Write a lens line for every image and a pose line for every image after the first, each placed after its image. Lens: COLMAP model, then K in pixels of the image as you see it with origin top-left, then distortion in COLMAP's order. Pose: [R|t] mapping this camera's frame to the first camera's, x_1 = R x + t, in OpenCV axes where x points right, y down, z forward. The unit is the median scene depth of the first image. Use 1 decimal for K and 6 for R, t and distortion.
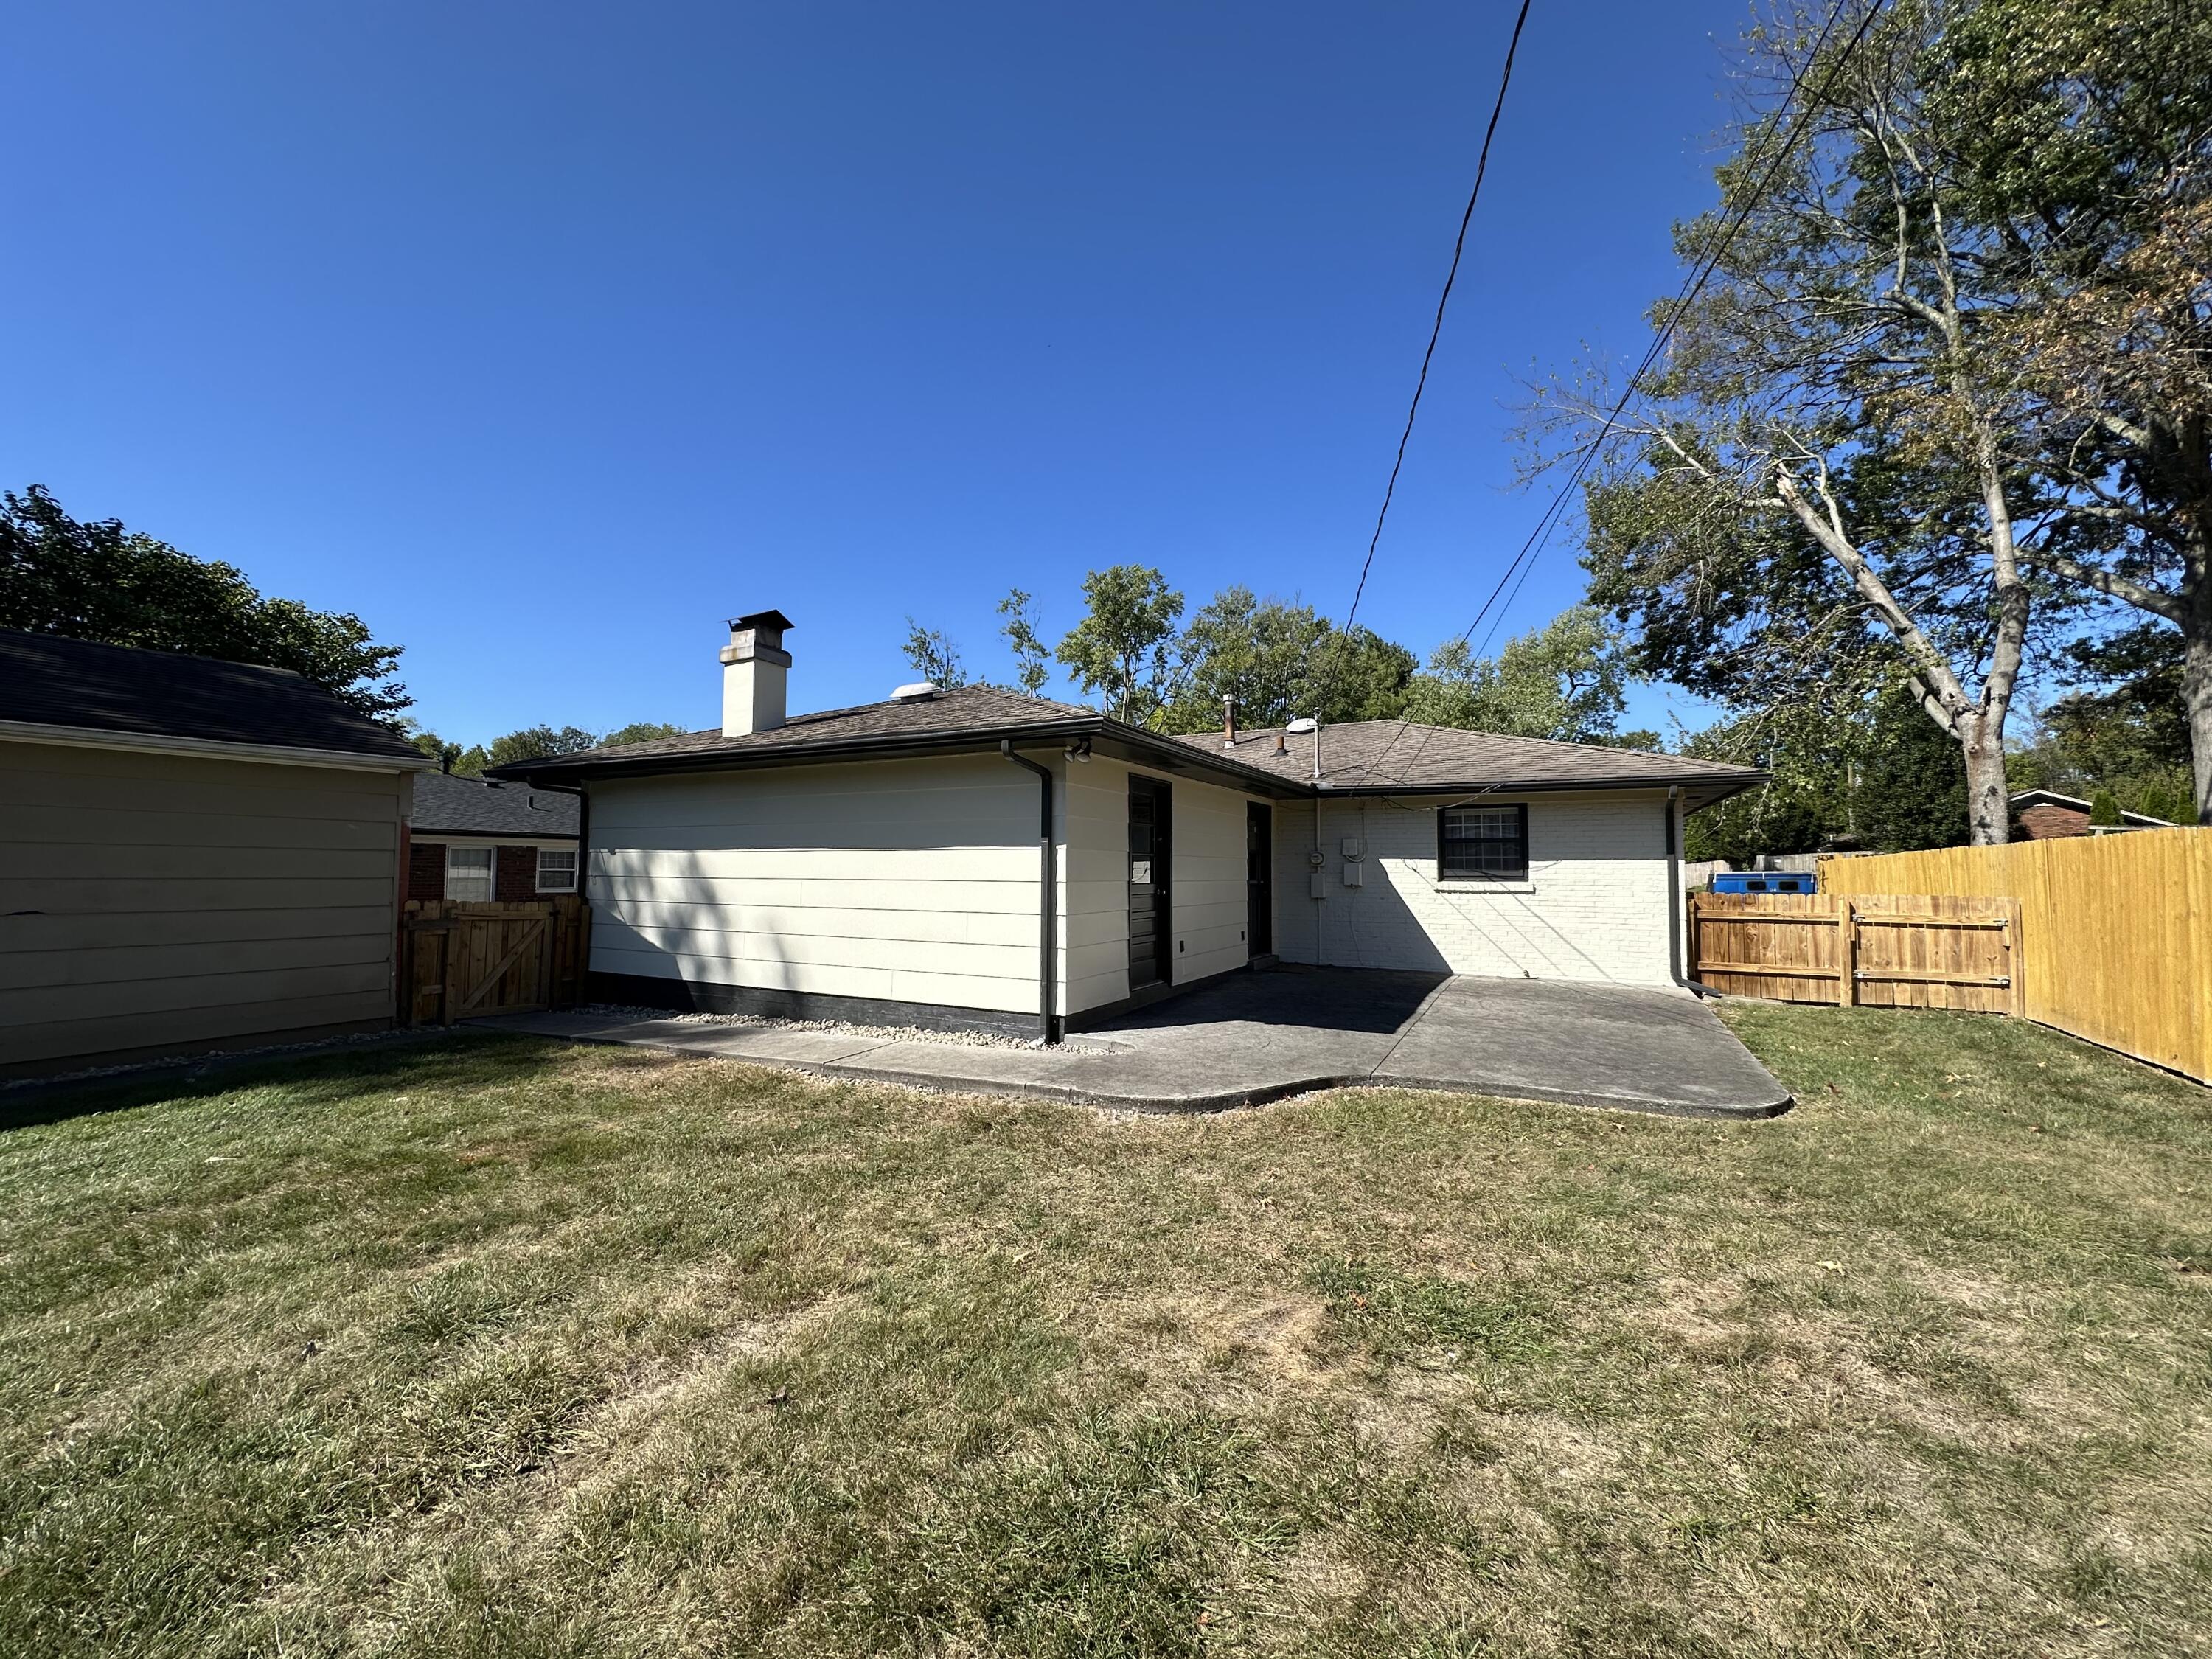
lens RADIAL K [[883.1, 0, 1103.6], [0, 883.1, 826.7], [0, 0, 1]] dist [-0.006920, 0.000760]
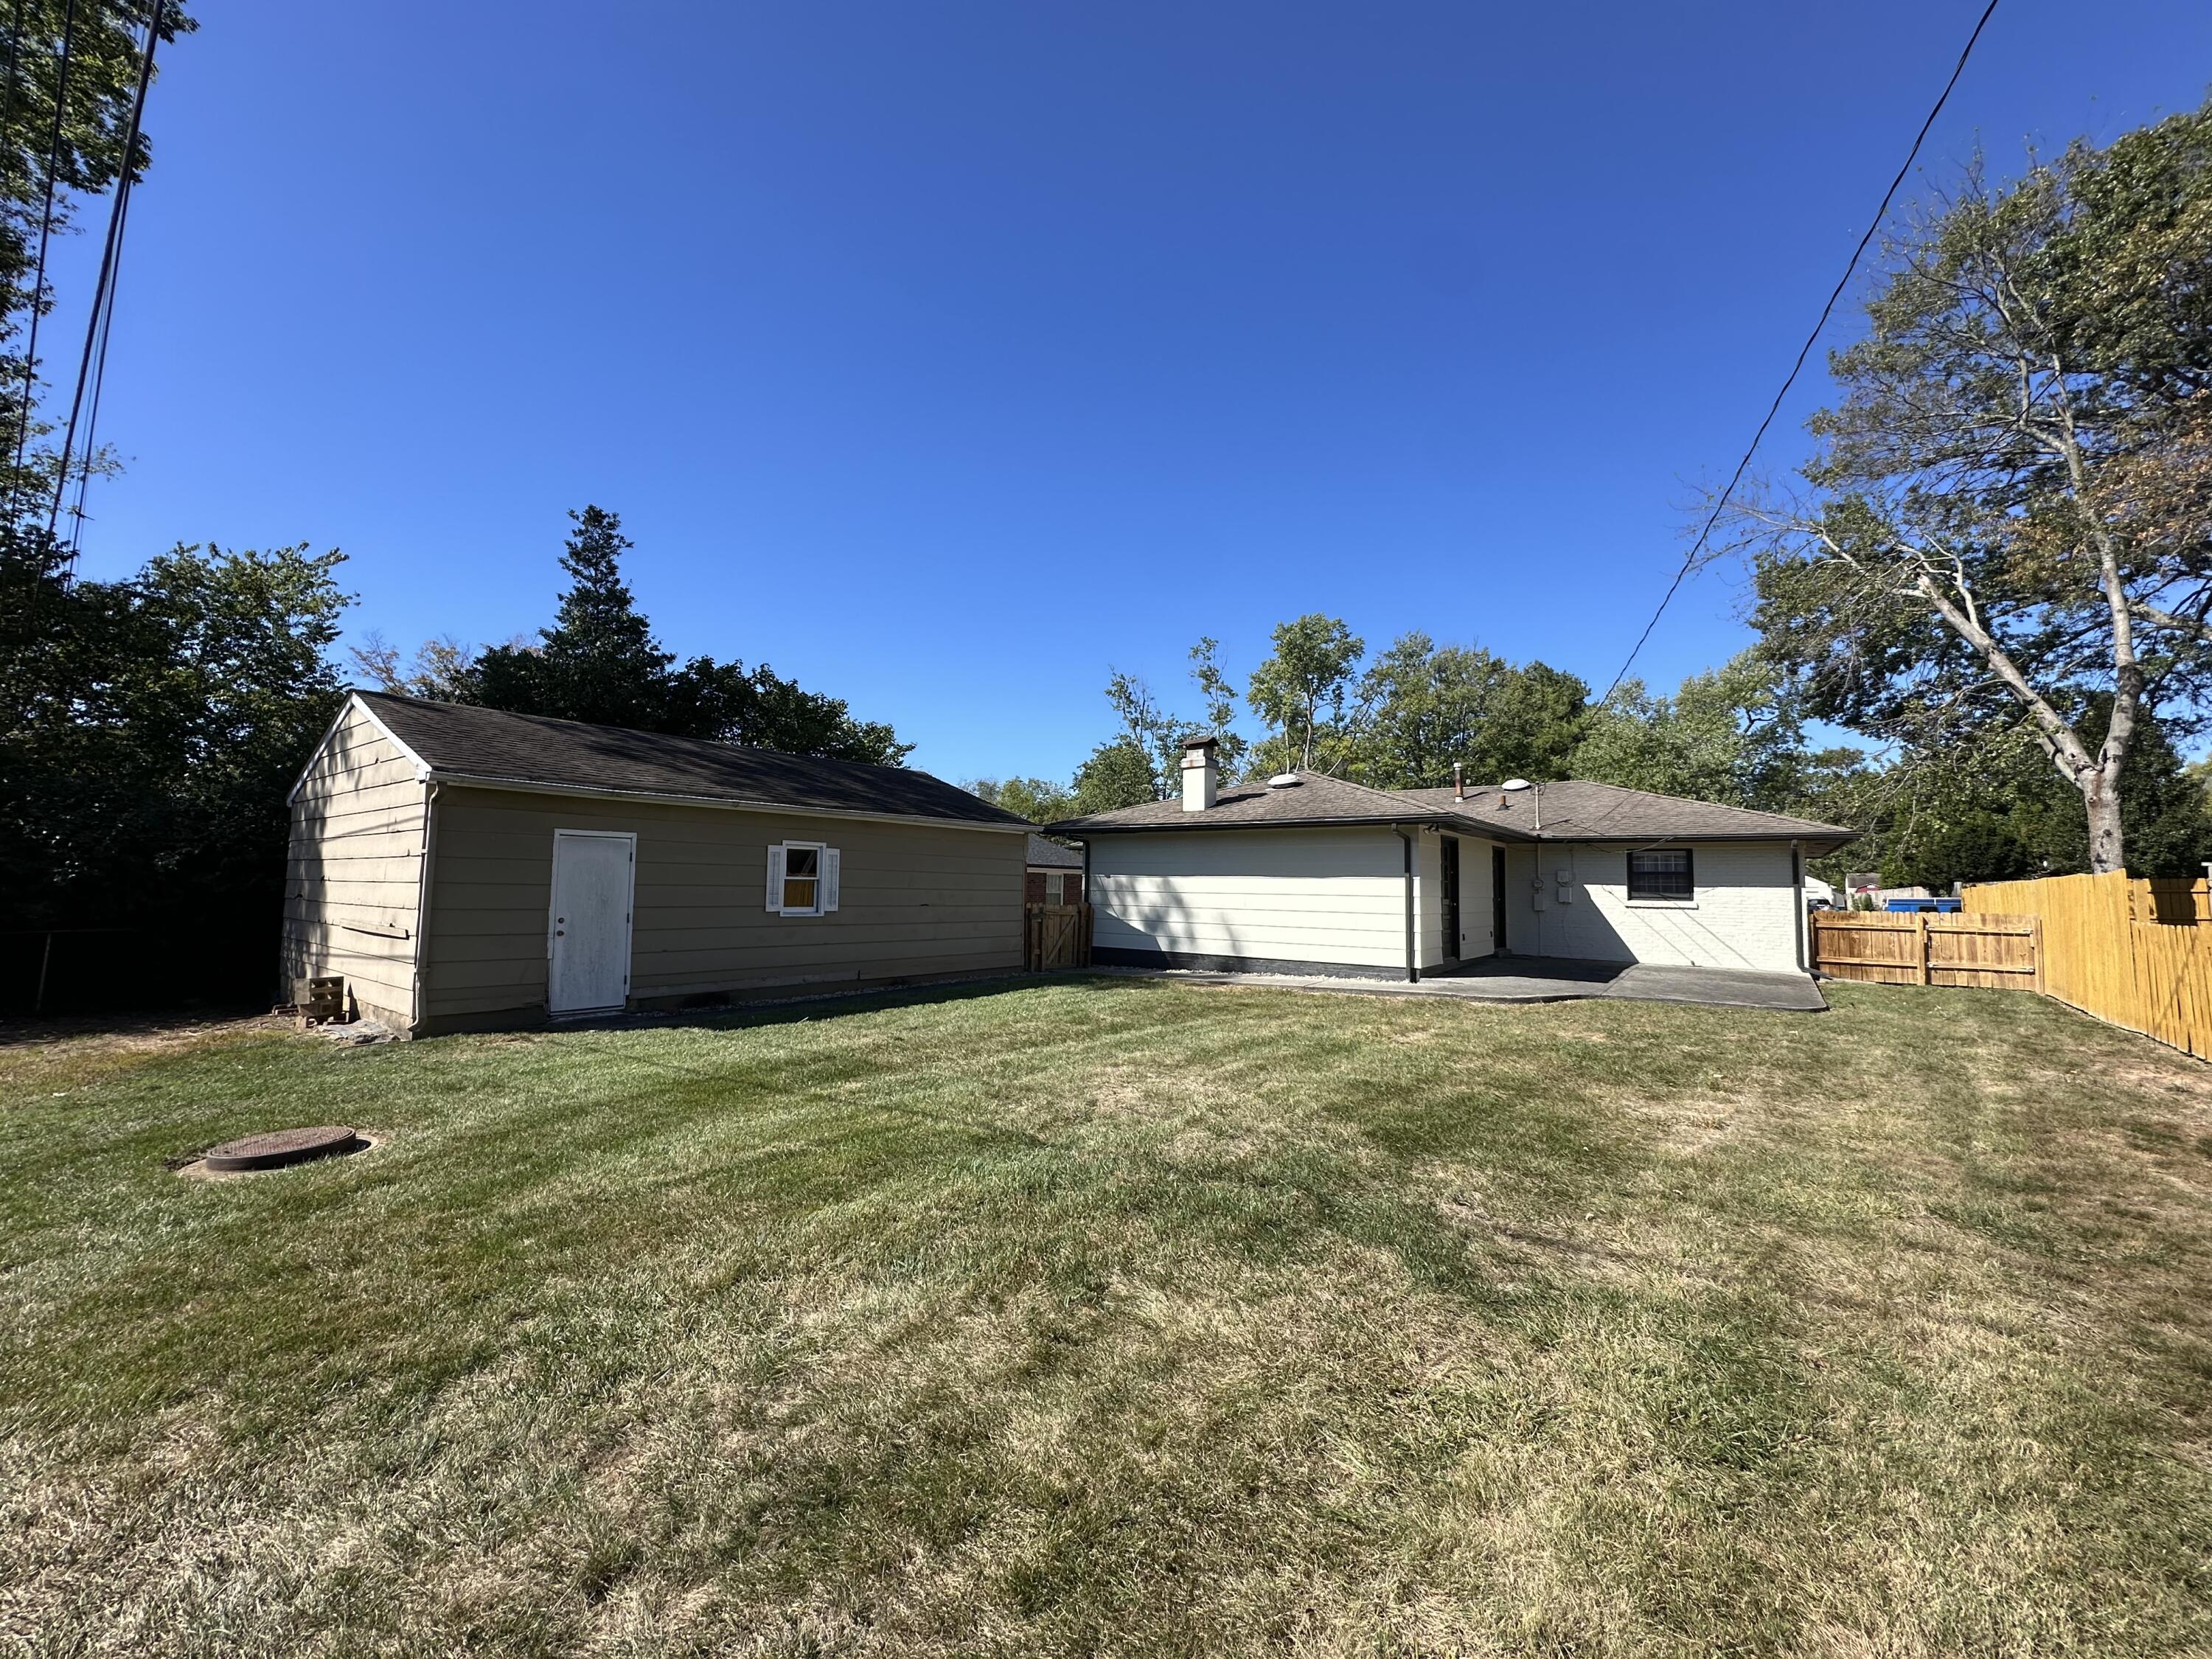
lens RADIAL K [[883.1, 0, 1103.6], [0, 883.1, 826.7], [0, 0, 1]] dist [-0.006920, 0.000760]
pose [[0.987701, 0.000589, -0.156351, -0.181959], [-0.003788, 0.999790, -0.020162, -0.020035], [0.156306, 0.020506, 0.987496, -0.422374]]
